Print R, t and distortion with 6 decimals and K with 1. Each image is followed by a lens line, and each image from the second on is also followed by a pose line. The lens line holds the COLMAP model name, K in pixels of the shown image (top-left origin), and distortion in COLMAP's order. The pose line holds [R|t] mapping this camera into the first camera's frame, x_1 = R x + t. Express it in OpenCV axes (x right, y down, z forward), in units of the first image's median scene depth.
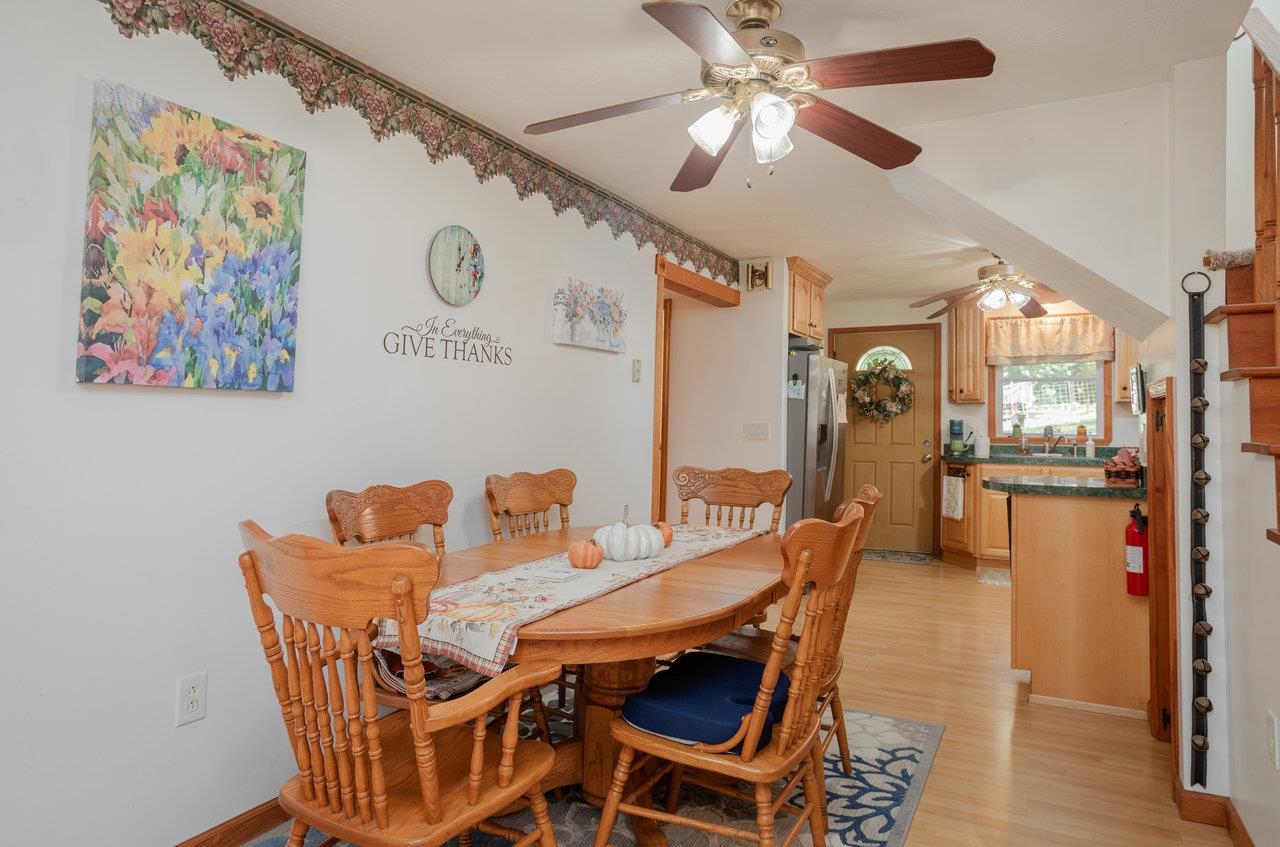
lens RADIAL K [[780.2, 0, 630.8], [0, 780.2, 380.4], [0, 0, 1]] dist [-0.015175, 0.010153]
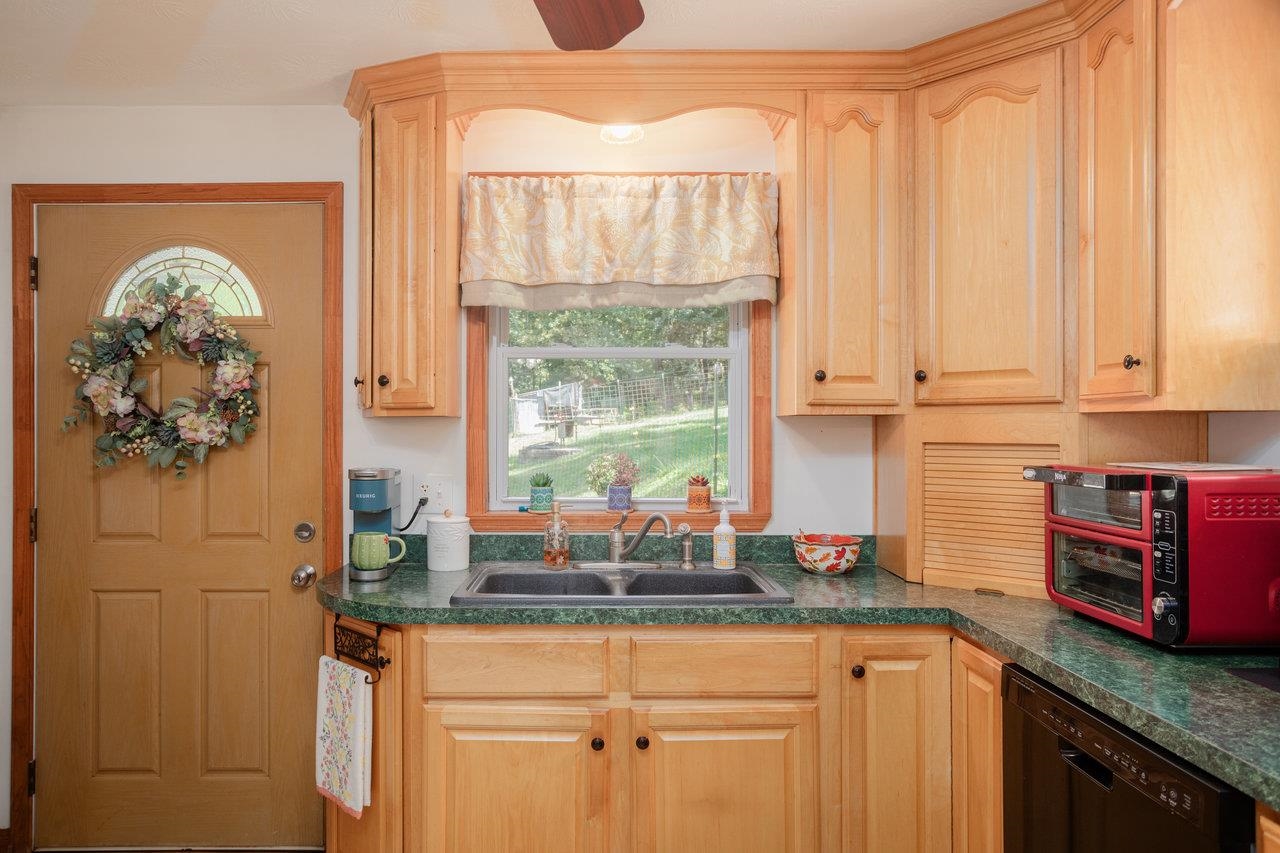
lens RADIAL K [[866.8, 0, 594.5], [0, 866.8, 413.0], [0, 0, 1]] dist [-0.011124, 0.010509]
pose [[0.872070, -0.003058, 0.489372, 0.600581], [-0.014785, 0.999359, 0.032592, 0.026230], [-0.489159, -0.035658, 0.871466, 1.189108]]
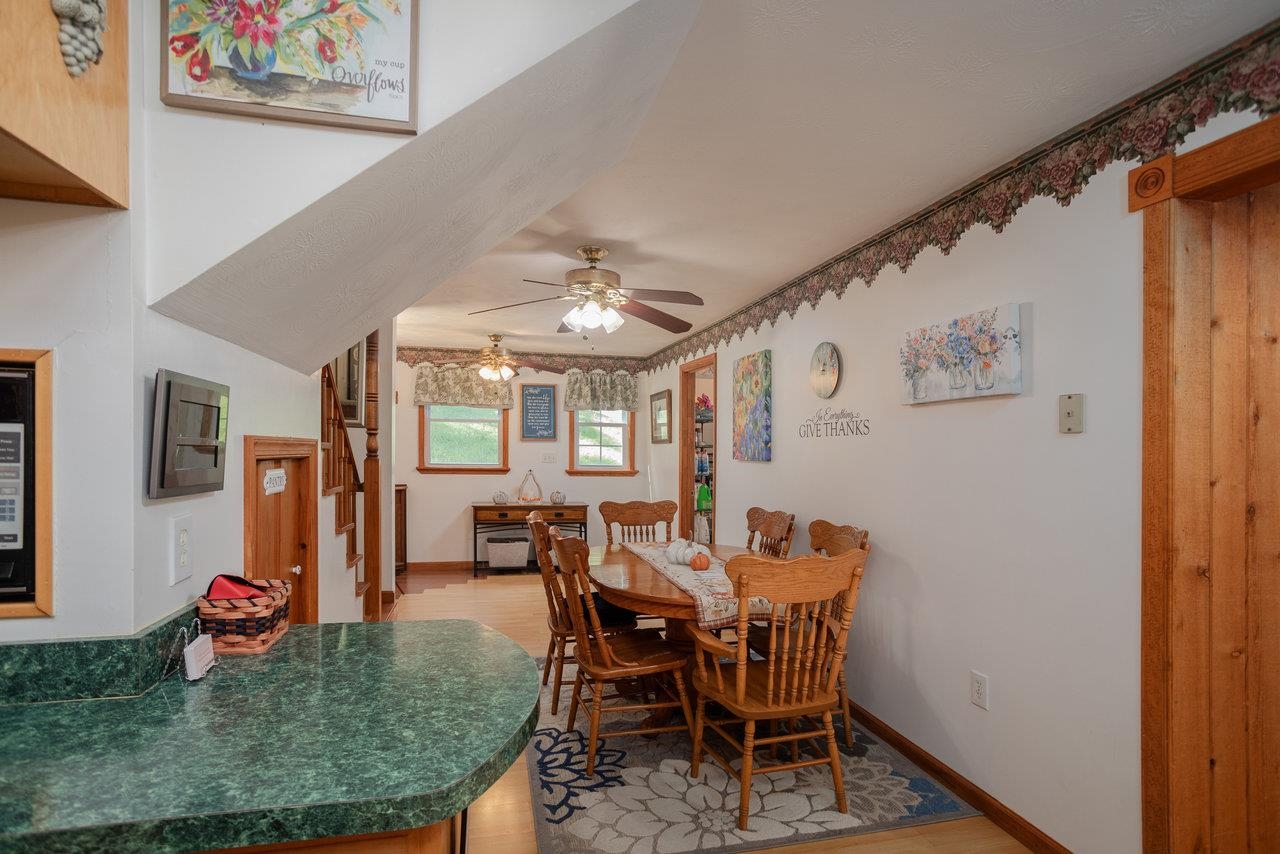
lens RADIAL K [[640.5, 0, 650.4], [0, 640.5, 455.8], [0, 0, 1]] dist [-0.033568, 0.010328]
pose [[-0.735491, -0.017508, -0.677308, 0.648282], [0.008958, 0.999327, -0.035559, 0.038677], [0.677475, -0.032221, -0.734840, 1.323186]]
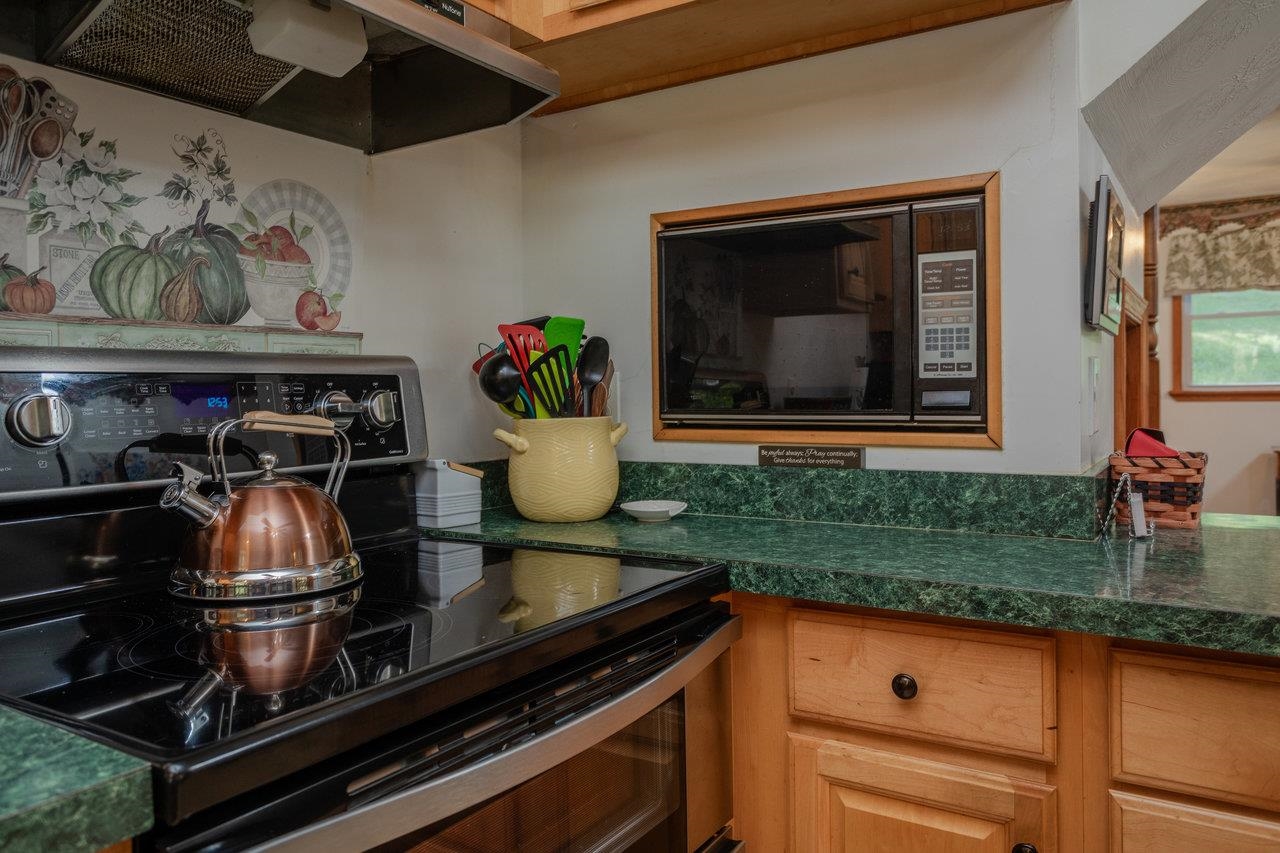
lens RADIAL K [[946.2, 0, 638.0], [0, 946.2, 415.8], [0, 0, 1]] dist [0.005790, 0.026027]
pose [[-0.997974, -0.002053, 0.063585, 0.779910], [-0.003633, 0.999687, -0.024735, 0.092667], [-0.063515, -0.024916, -0.997670, 1.350475]]
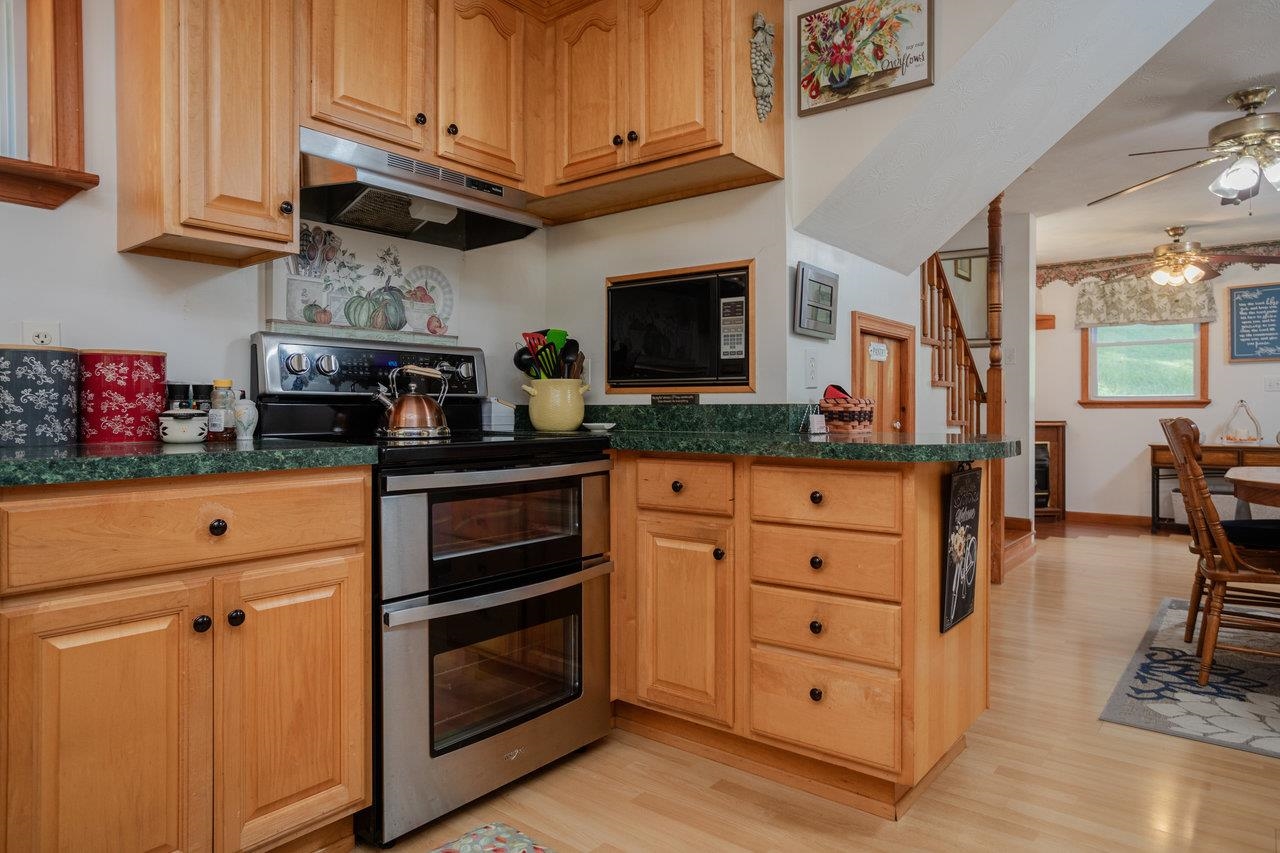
lens RADIAL K [[802.1, 0, 633.2], [0, 802.1, 420.6], [0, 0, 1]] dist [-0.014707, 0.013744]
pose [[-0.984727, -0.016706, 0.173301, 0.637315], [-0.023512, 0.999028, -0.037293, 0.148515], [-0.172509, -0.040798, -0.984163, 1.643265]]
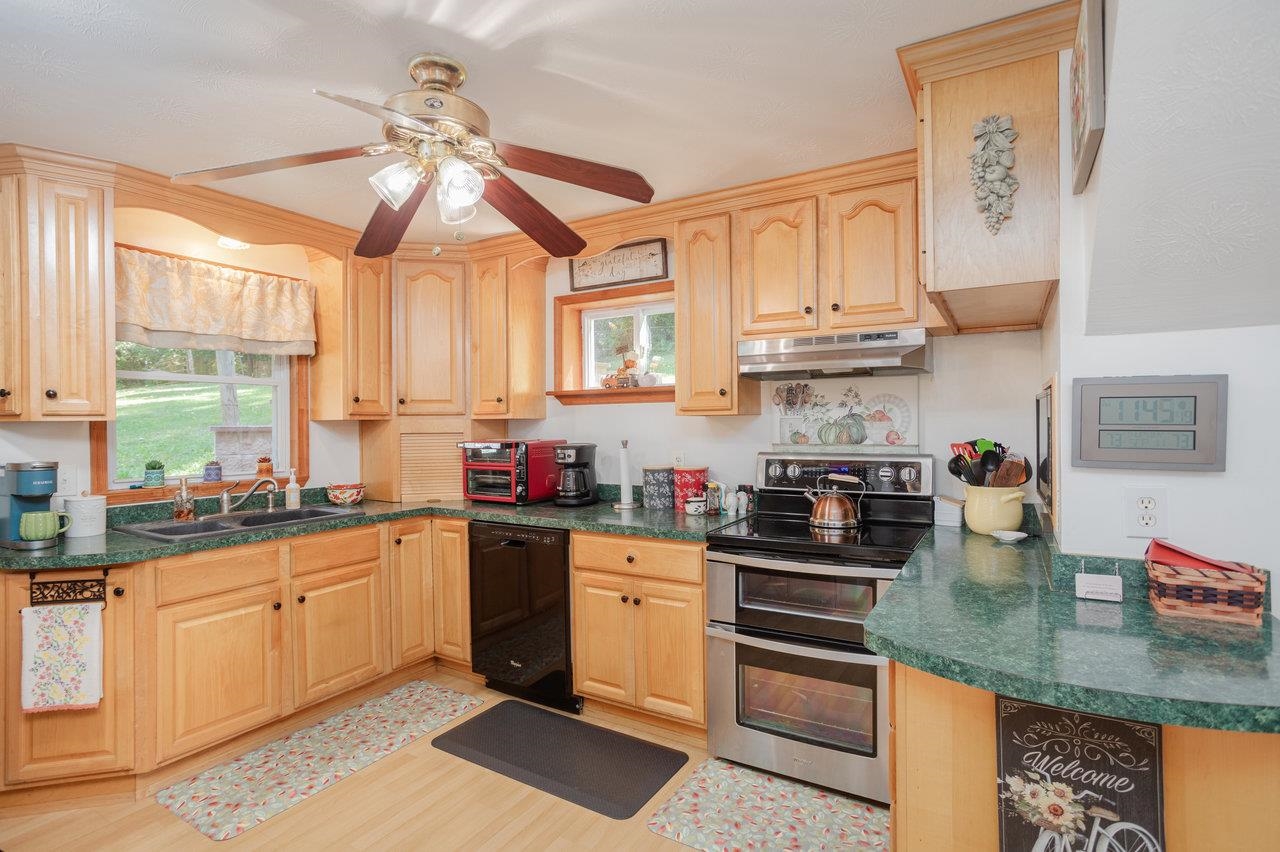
lens RADIAL K [[617.9, 0, 613.8], [0, 617.9, 430.2], [0, 0, 1]] dist [-0.000817, 0.003418]
pose [[0.054433, -0.020578, 0.998305, 0.197658], [-0.038289, 0.999009, 0.022680, 0.026558], [-0.997783, -0.039459, 0.053591, 1.254395]]
